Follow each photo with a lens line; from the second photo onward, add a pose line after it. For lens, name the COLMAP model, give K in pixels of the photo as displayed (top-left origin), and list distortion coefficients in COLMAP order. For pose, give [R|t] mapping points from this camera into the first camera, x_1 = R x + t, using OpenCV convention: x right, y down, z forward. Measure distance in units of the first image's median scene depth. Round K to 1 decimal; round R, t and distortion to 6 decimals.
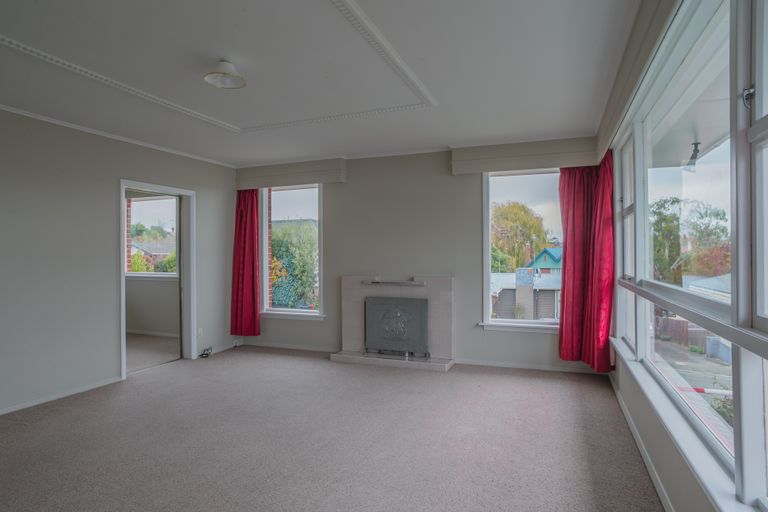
lens RADIAL K [[444.8, 0, 379.6], [0, 444.8, 253.1], [0, 0, 1]] dist [-0.045441, 0.002595]
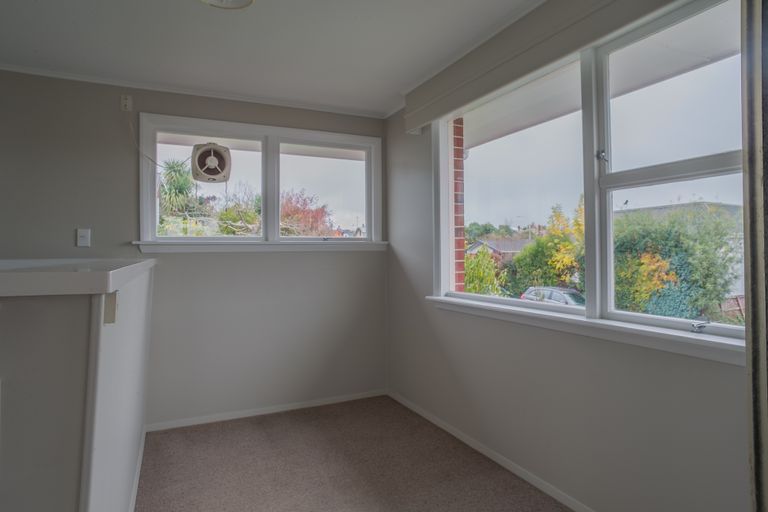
lens RADIAL K [[444.8, 0, 379.6], [0, 444.8, 253.1], [0, 0, 1]] dist [-0.045441, 0.002595]
pose [[0.736350, -0.006464, -0.676569, -0.090035], [0.010236, 0.999946, 0.001588, 0.000572], [0.676523, -0.008094, 0.736377, 0.169786]]
